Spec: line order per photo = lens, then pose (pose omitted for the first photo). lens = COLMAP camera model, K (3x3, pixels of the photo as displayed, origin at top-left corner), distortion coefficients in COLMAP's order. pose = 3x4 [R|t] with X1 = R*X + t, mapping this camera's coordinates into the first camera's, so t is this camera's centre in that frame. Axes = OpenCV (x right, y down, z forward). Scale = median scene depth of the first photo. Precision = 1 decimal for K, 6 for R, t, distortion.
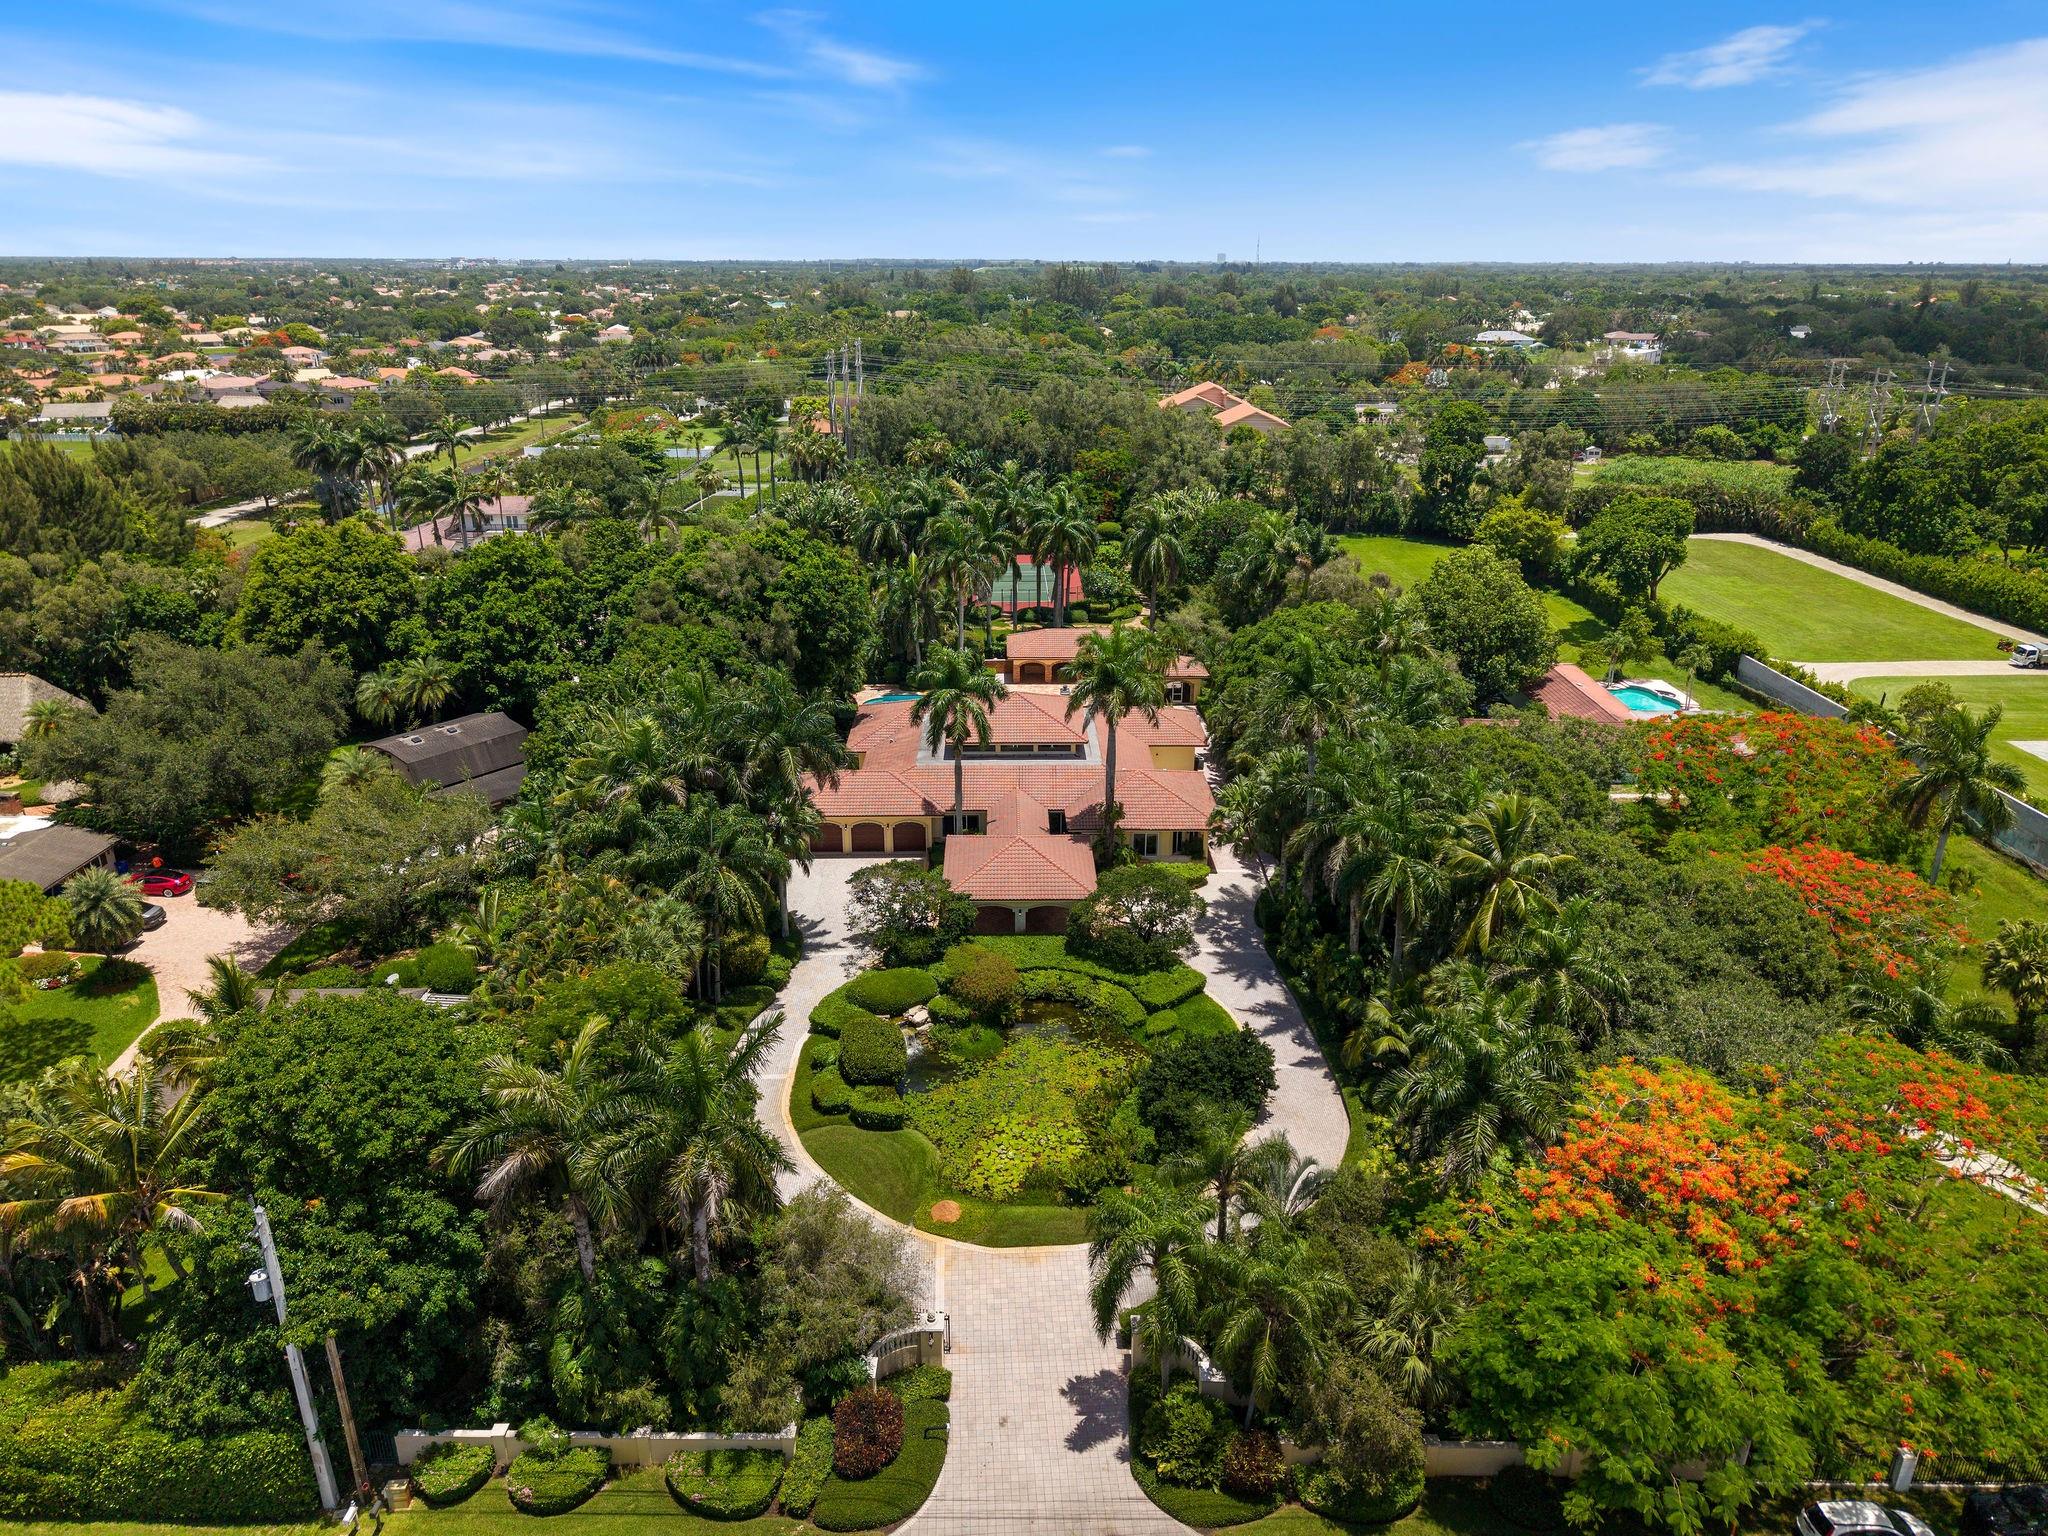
lens RADIAL K [[1401.1, 0, 1028.3], [0, 1401.1, 777.4], [0, 0, 1]] dist [0.003100, -0.004960]
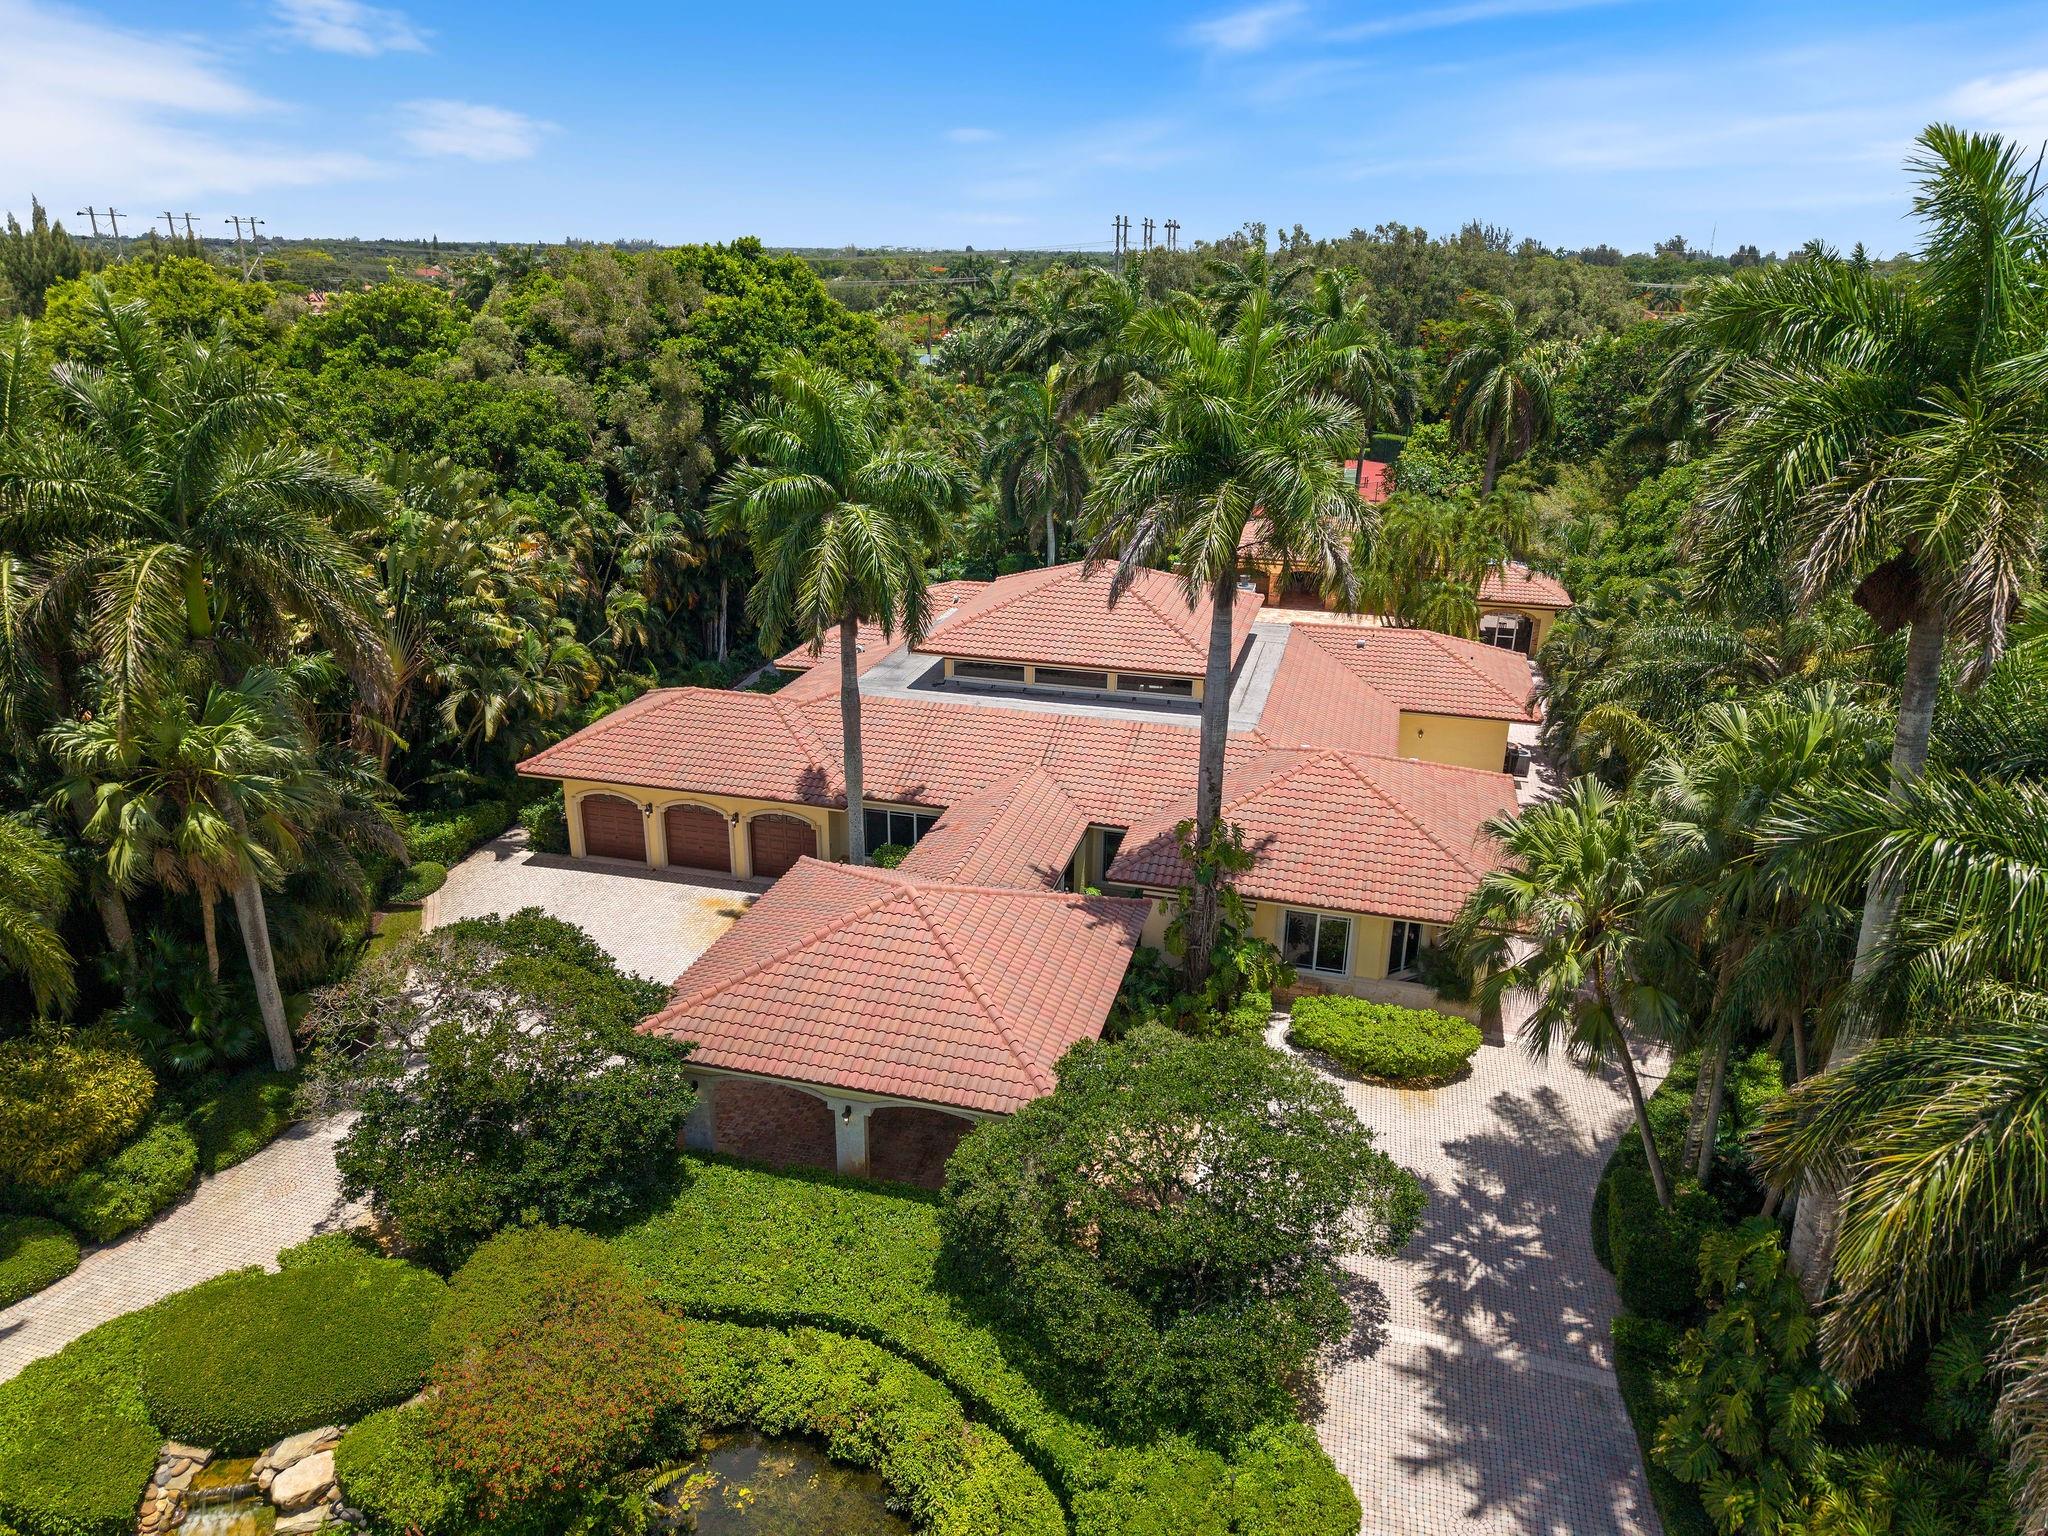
lens RADIAL K [[1396.0, 0, 1028.1], [0, 1396.0, 775.2], [0, 0, 1]] dist [-0.006908, -0.004263]
pose [[0.961055, 0.104891, -0.255678, 0.102517], [-0.105073, 0.994380, 0.012987, 0.005810], [0.255603, 0.014383, 0.966675, 0.623369]]
